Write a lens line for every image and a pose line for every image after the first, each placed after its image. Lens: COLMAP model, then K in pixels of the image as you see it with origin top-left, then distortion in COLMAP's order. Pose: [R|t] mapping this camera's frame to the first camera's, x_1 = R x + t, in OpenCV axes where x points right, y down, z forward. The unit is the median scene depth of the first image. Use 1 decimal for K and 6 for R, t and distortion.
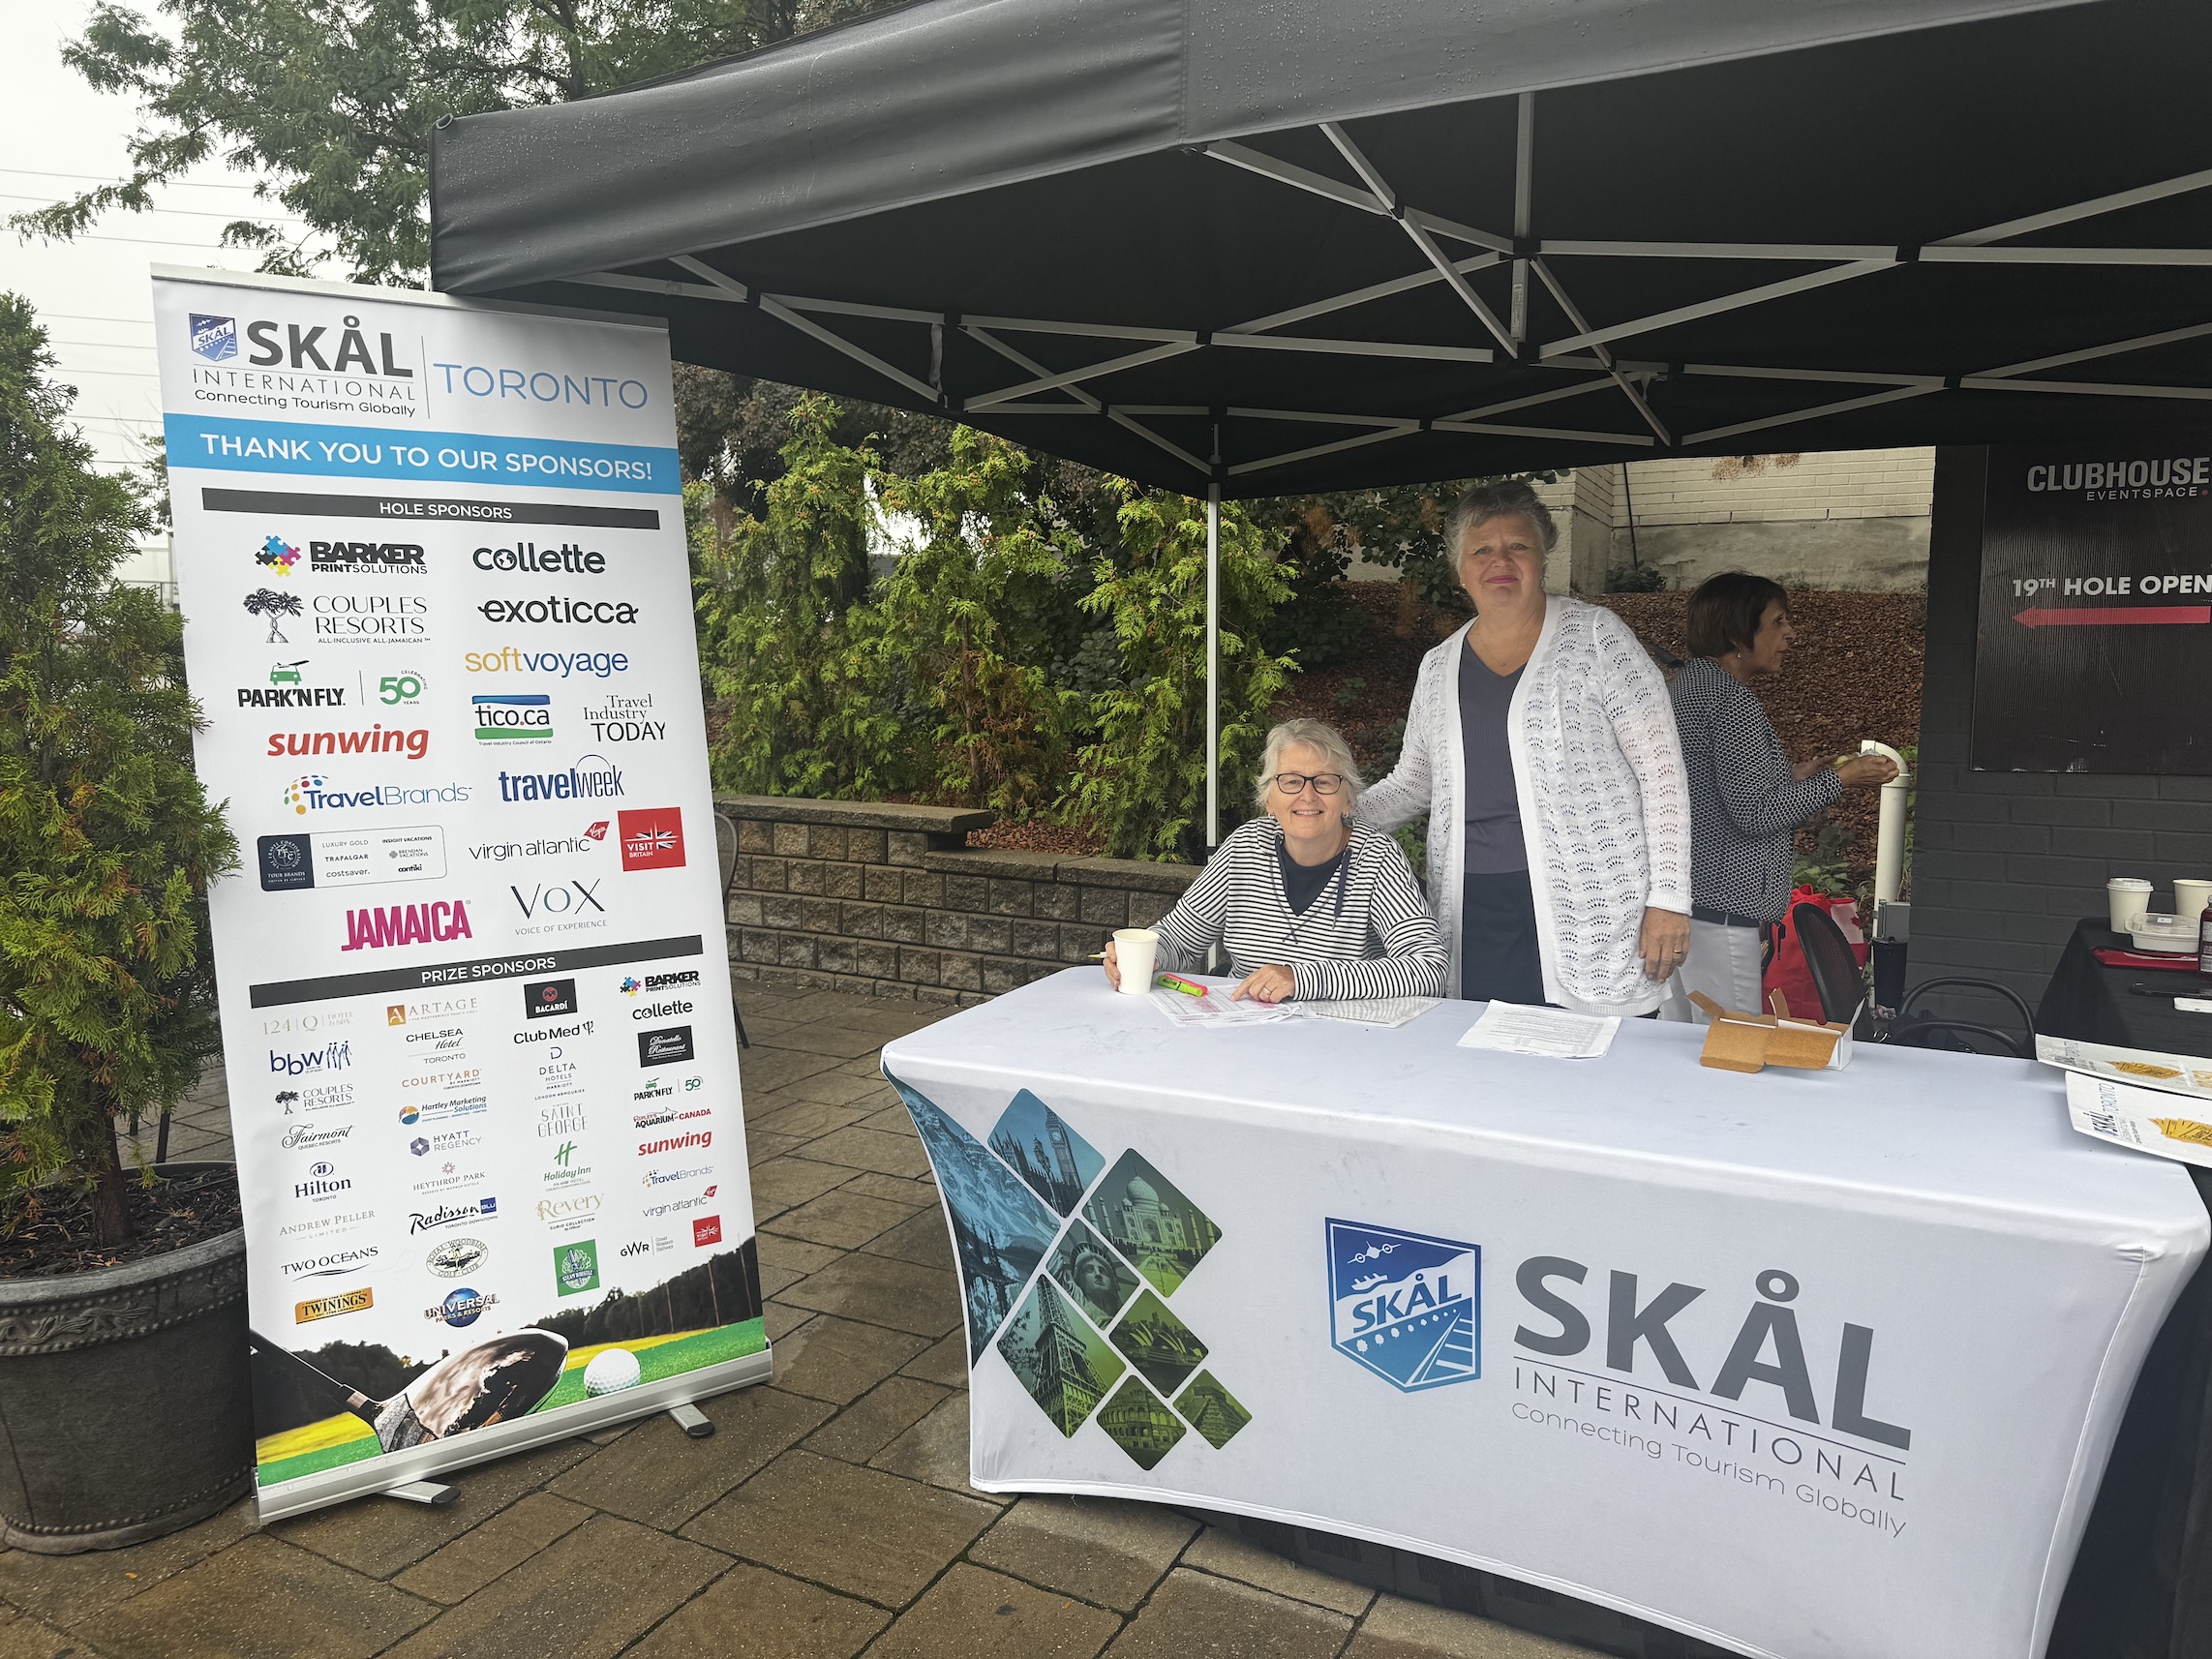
lens RADIAL K [[1549.2, 0, 1106.0], [0, 1549.2, 829.5], [0, 0, 1]] dist [0.055714, -0.098559]
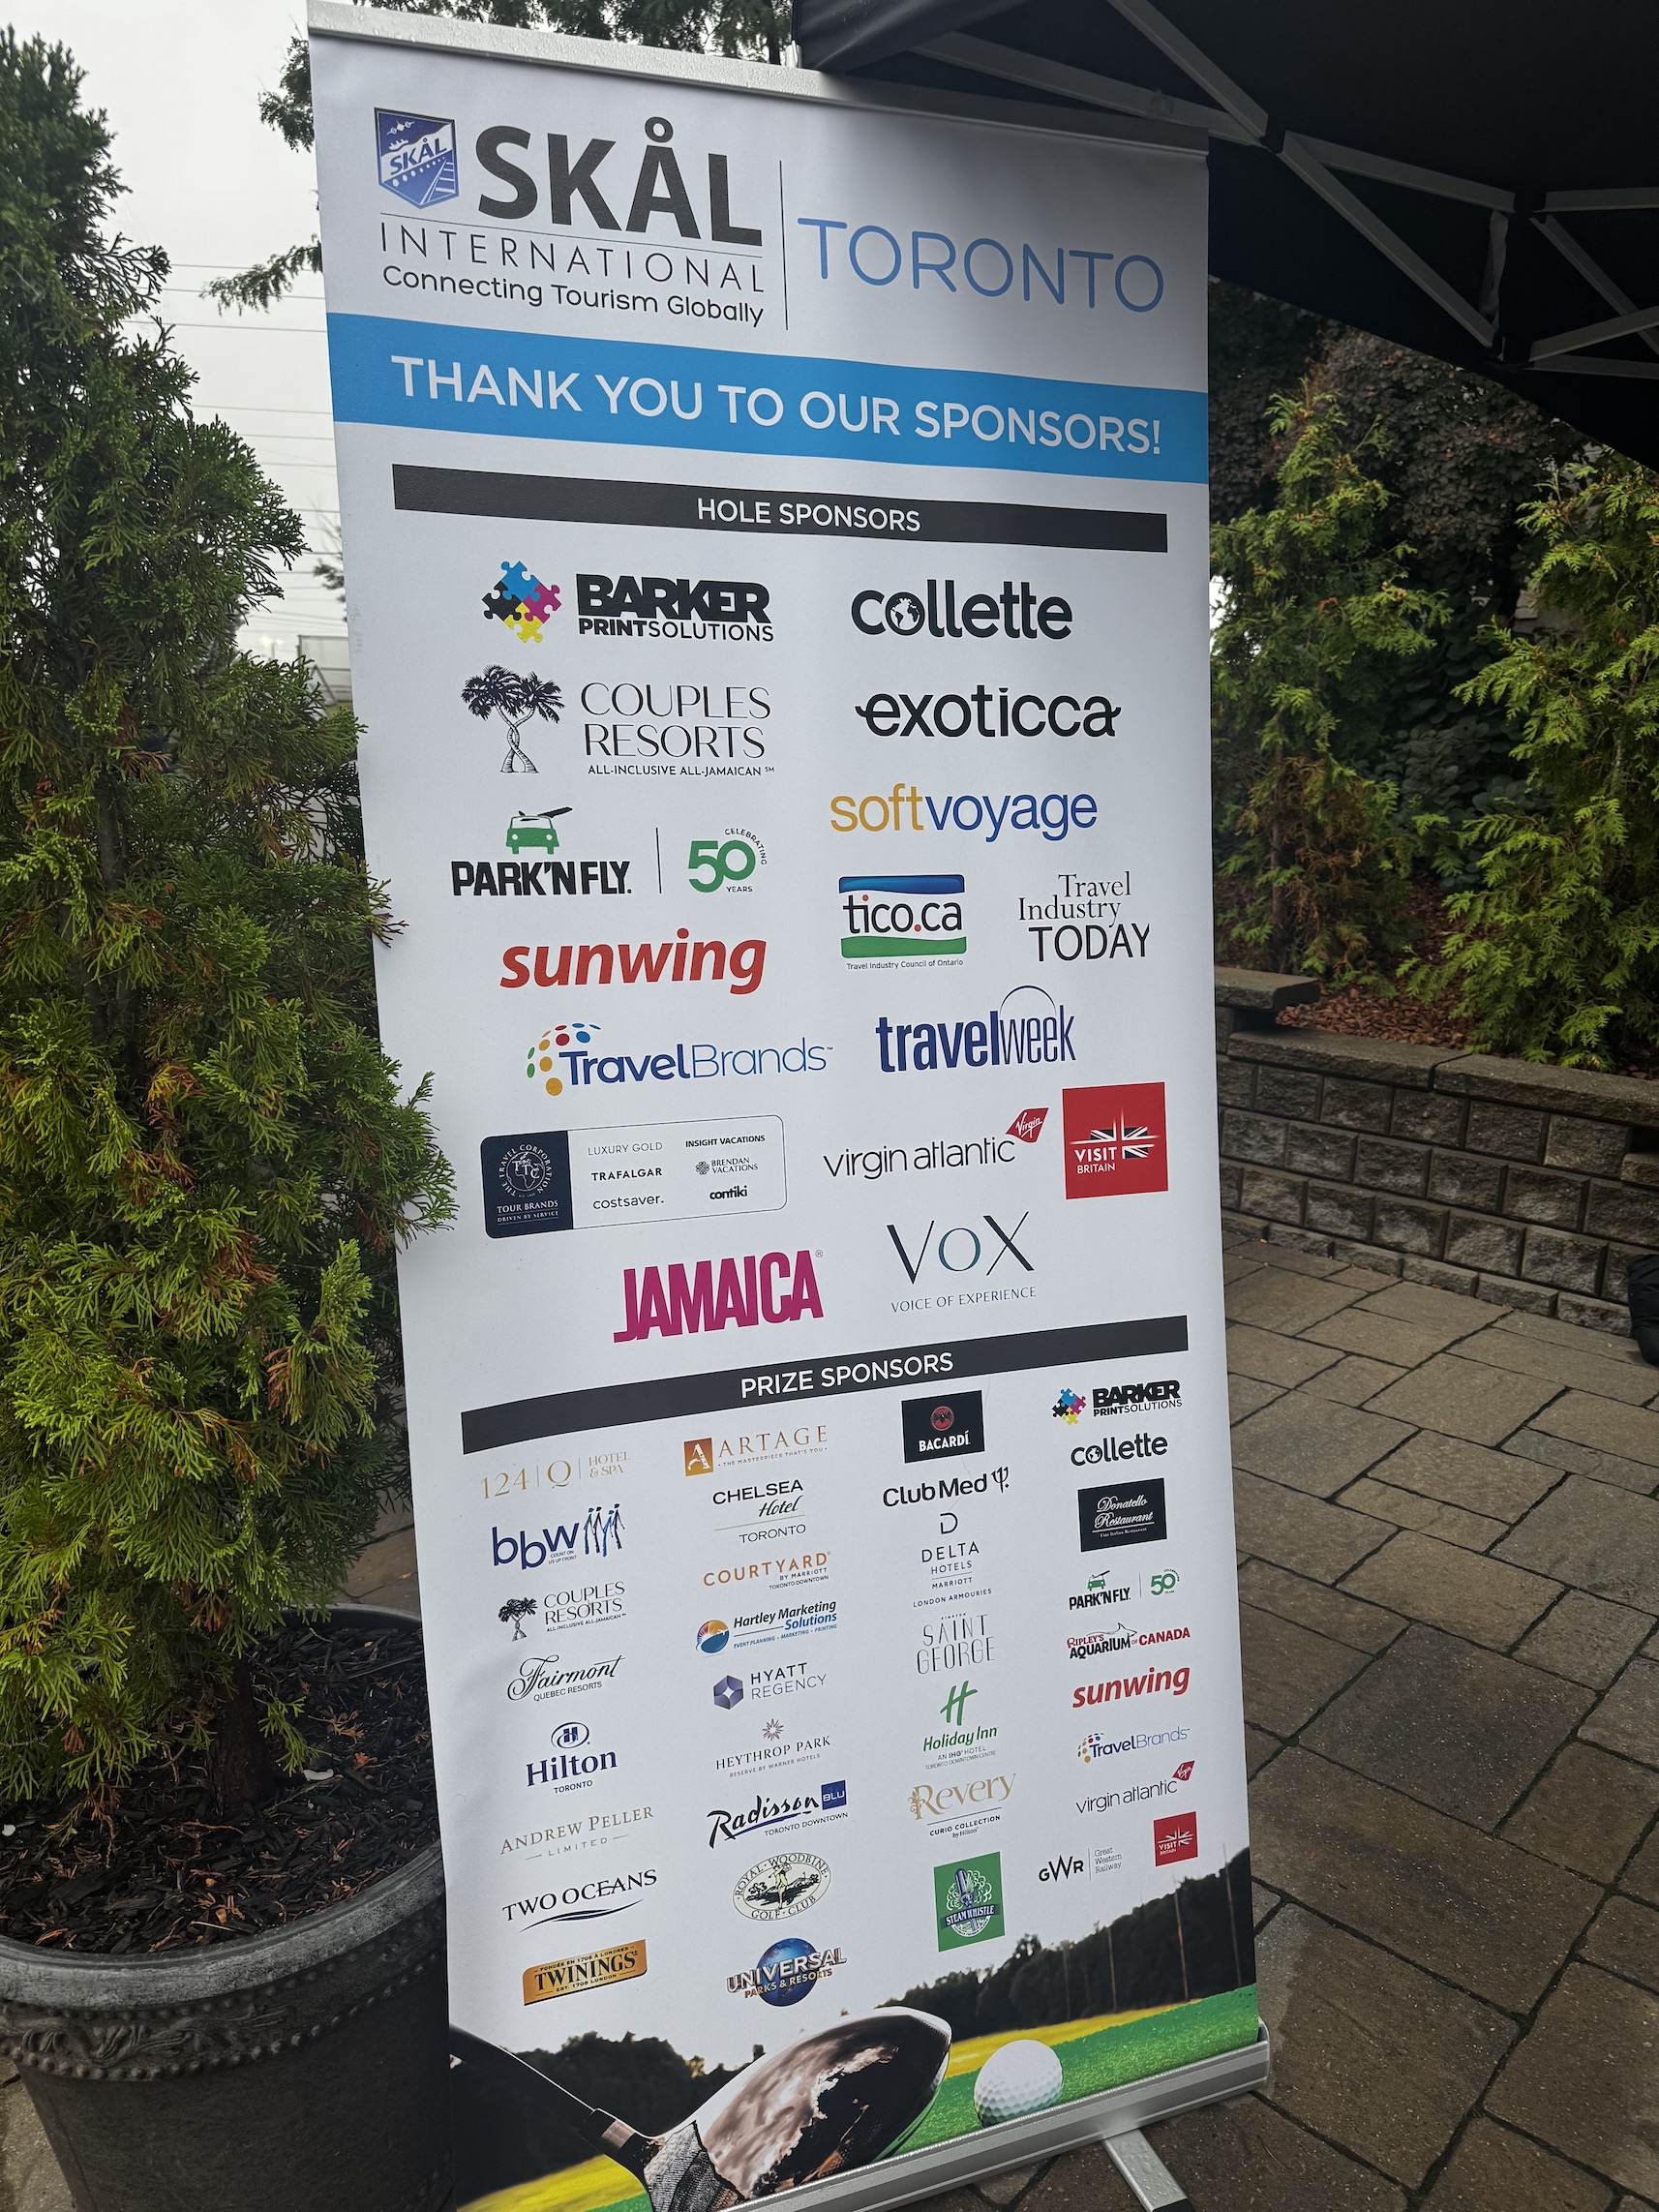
lens RADIAL K [[1639.1, 0, 833.7], [0, 1639.1, 1142.4], [0, 0, 1]] dist [0.165658, -0.337441]
pose [[0.964335, 0.076902, -0.253266, -0.259531], [-0.046079, 0.991027, 0.125468, -0.066668], [0.260643, -0.109323, 0.959226, 0.445861]]
